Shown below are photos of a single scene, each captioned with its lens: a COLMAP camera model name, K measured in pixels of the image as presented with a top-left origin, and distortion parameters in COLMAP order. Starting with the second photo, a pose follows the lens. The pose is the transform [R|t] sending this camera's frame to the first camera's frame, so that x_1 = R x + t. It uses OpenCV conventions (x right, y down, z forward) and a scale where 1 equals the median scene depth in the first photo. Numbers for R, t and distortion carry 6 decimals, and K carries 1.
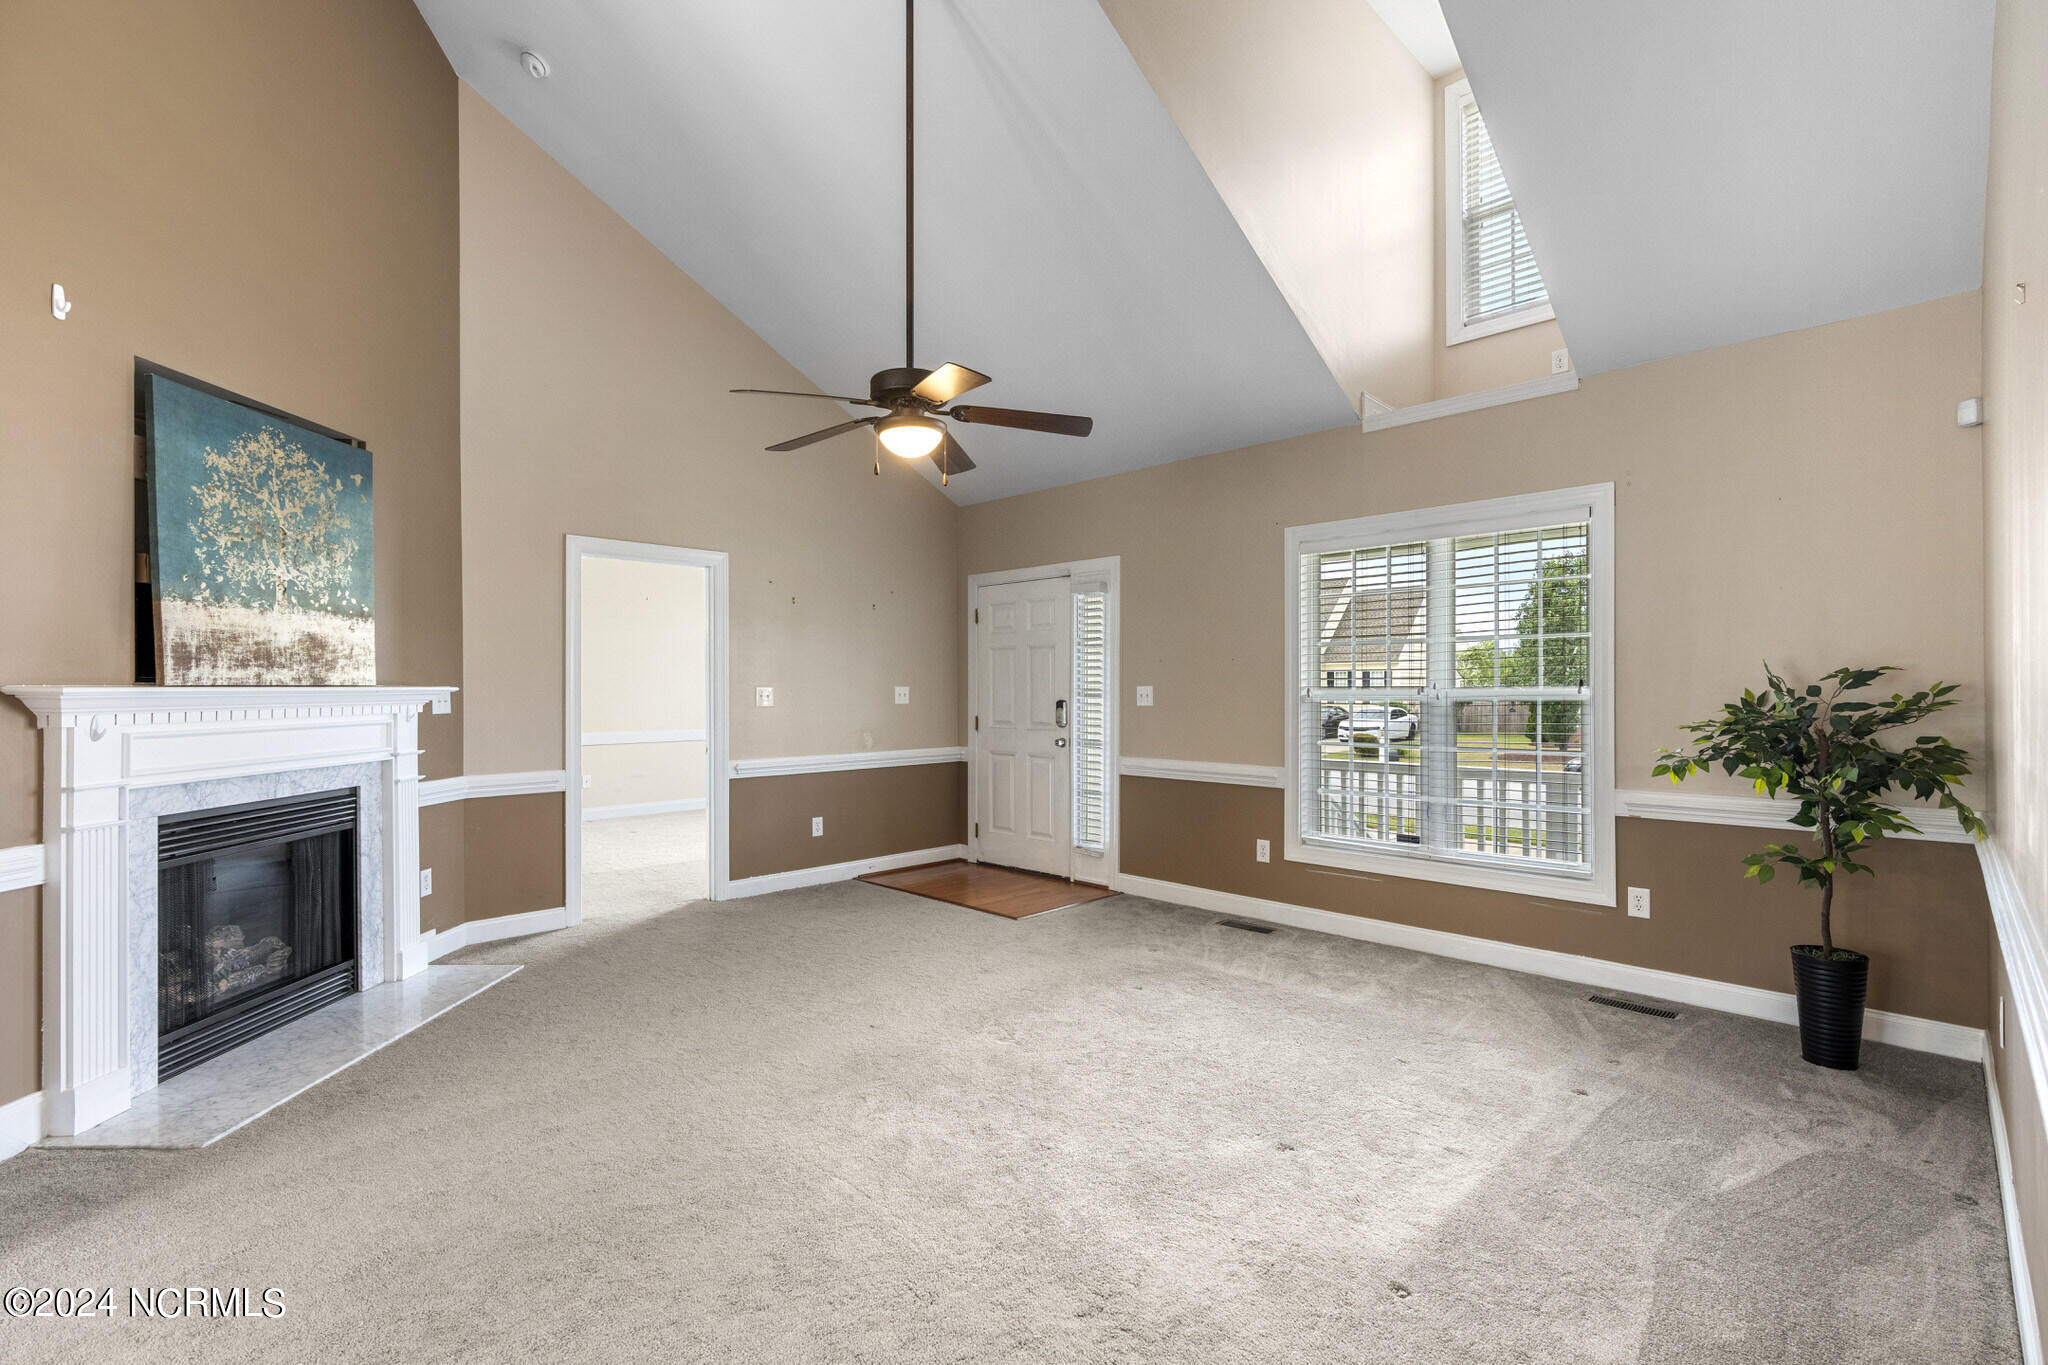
lens RADIAL K [[909.0, 0, 1014.0], [0, 909.0, 687.0], [0, 0, 1]] dist [-0.023198, 0.002951]
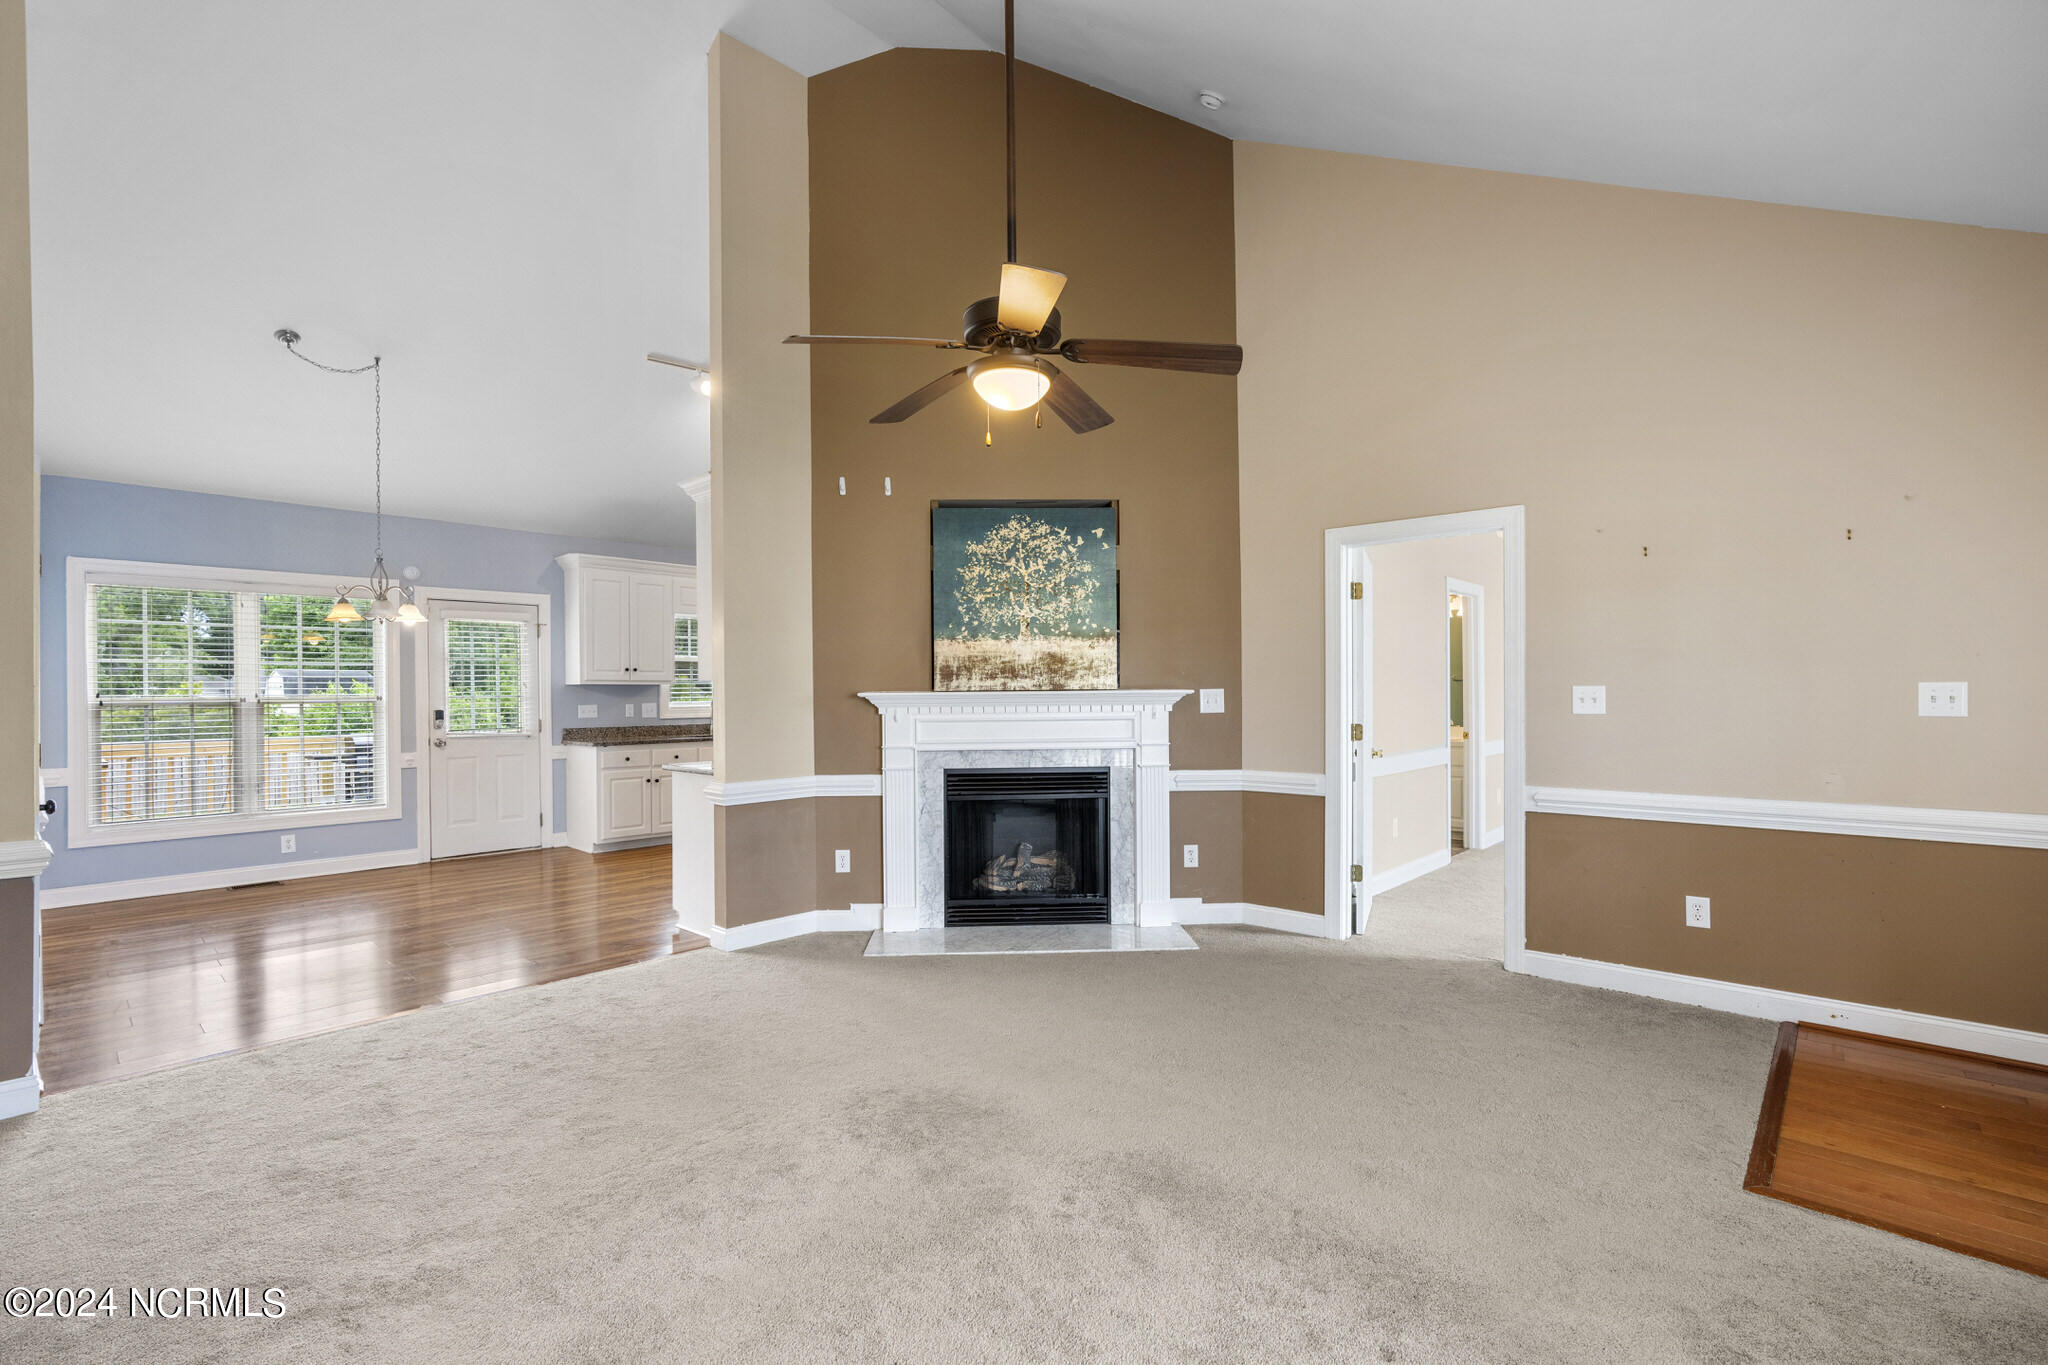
lens RADIAL K [[909.0, 0, 1027.2], [0, 909.0, 694.4], [0, 0, 1]] dist [-0.023198, 0.002951]
pose [[0.053906, 0.004516, -0.998536, 0.581282], [0.009618, 0.999941, 0.005041, -0.002077], [0.998500, -0.009875, 0.053859, 0.811953]]
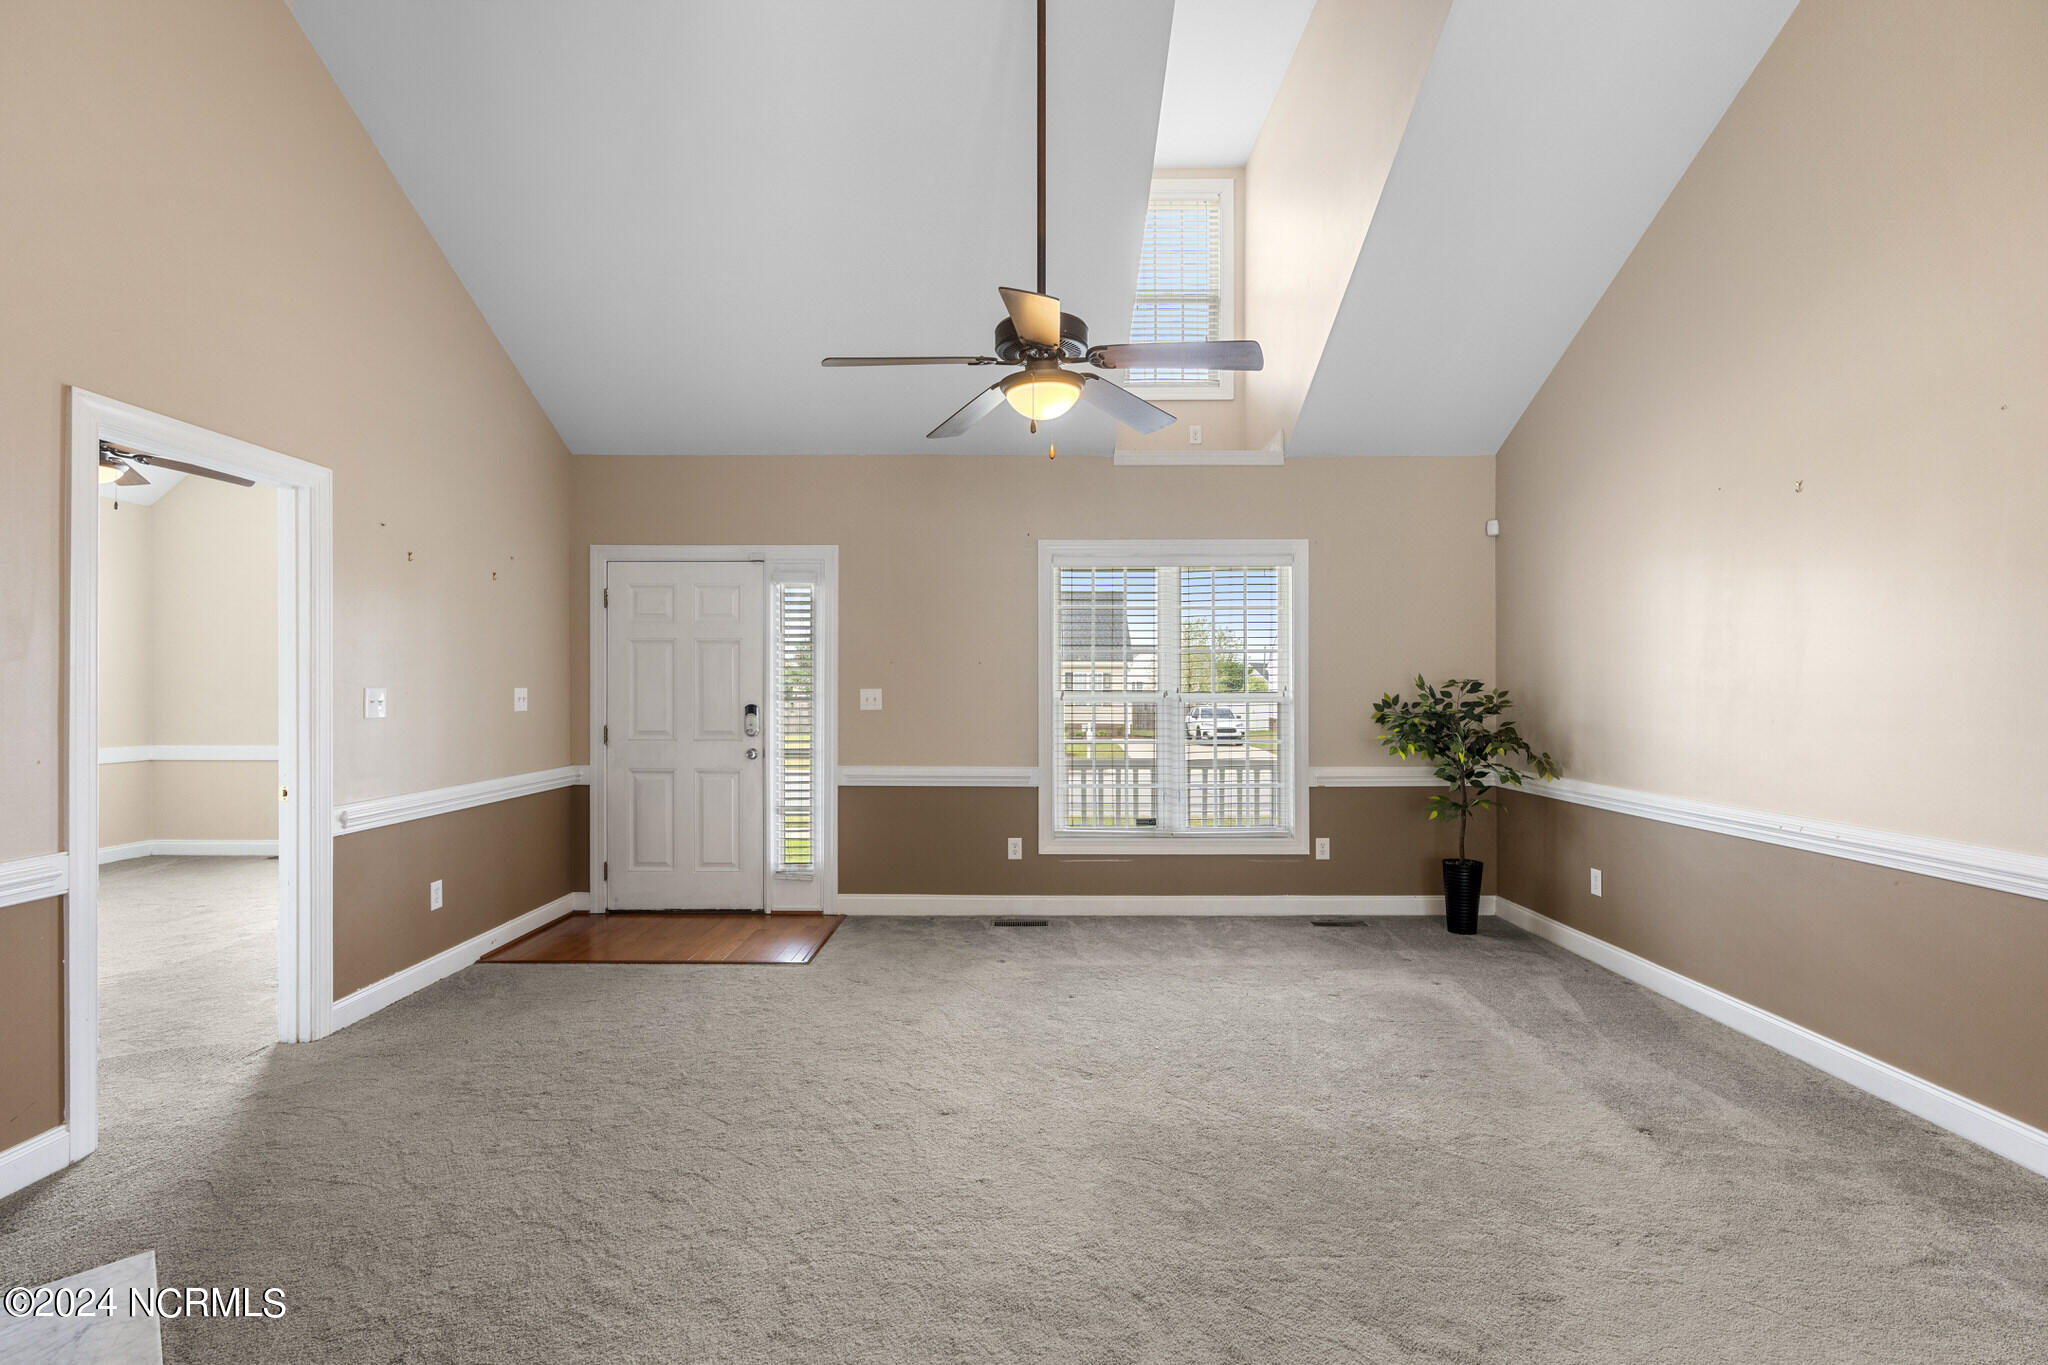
lens RADIAL K [[909.0, 0, 1024.6], [0, 909.0, 690.0], [0, 0, 1]] dist [-0.023198, 0.002951]
pose [[0.705990, 0.002598, 0.708217, -0.604449], [-0.004284, 0.999991, 0.000601, -0.001749], [-0.708209, -0.003458, 0.705995, 0.344134]]
